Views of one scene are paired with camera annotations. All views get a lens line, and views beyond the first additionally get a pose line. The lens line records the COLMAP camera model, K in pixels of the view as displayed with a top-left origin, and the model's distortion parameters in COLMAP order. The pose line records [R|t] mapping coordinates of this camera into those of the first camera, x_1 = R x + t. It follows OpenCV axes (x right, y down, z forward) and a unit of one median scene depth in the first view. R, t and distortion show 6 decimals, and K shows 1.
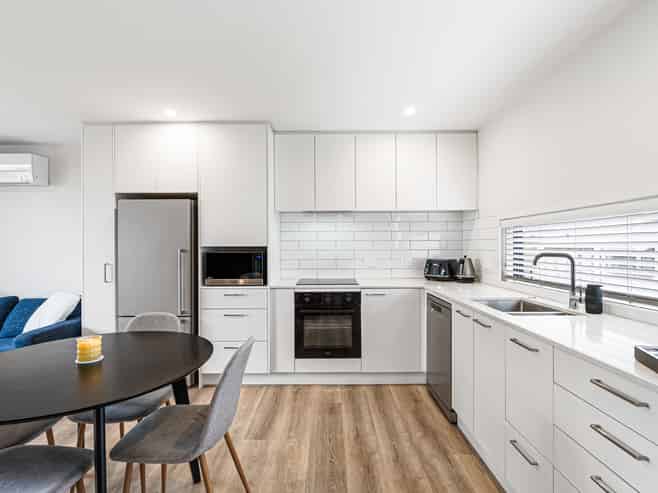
lens RADIAL K [[334.1, 0, 330.3], [0, 334.1, 246.7], [0, 0, 1]] dist [-0.002670, 0.001061]
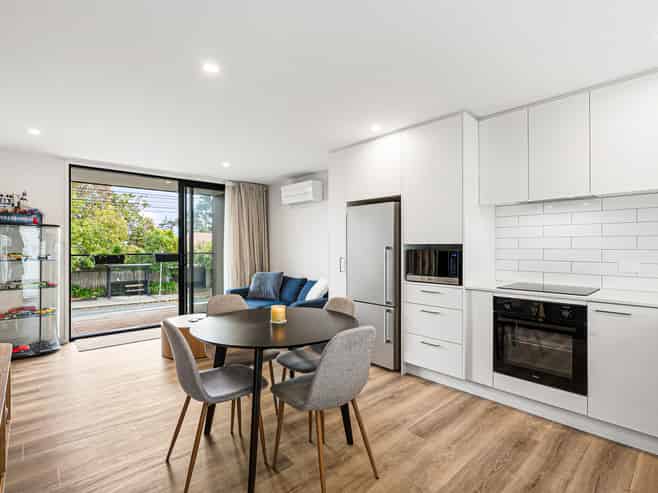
lens RADIAL K [[334.1, 0, 330.3], [0, 334.1, 246.7], [0, 0, 1]] dist [-0.002670, 0.001061]
pose [[0.676198, 0.005140, -0.736702, 0.250458], [-0.003537, 0.999987, 0.003730, 0.004382], [0.736711, 0.000083, 0.676207, 0.091798]]
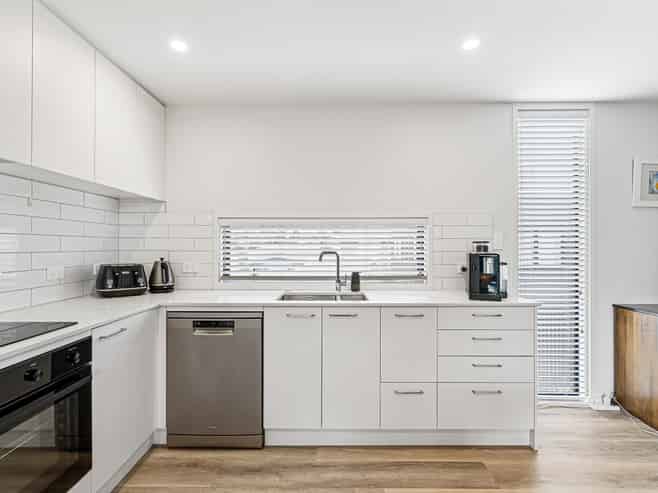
lens RADIAL K [[334.1, 0, 330.3], [0, 334.1, 246.7], [0, 0, 1]] dist [-0.002670, 0.001061]
pose [[0.008404, 0.004295, 0.999955, -0.408164], [-0.002513, 0.999988, -0.004274, 0.002038], [-0.999962, -0.002477, 0.008415, 0.643813]]
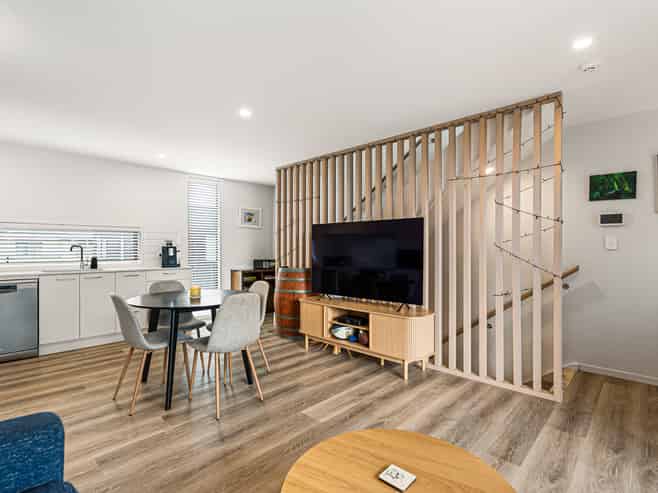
lens RADIAL K [[334.1, 0, 330.3], [0, 334.1, 246.7], [0, 0, 1]] dist [-0.002670, 0.001061]
pose [[-0.724964, 0.008224, 0.688738, -1.331378], [0.001754, 0.999948, -0.010093, 0.032046], [-0.688785, -0.006109, -0.724940, 0.939540]]
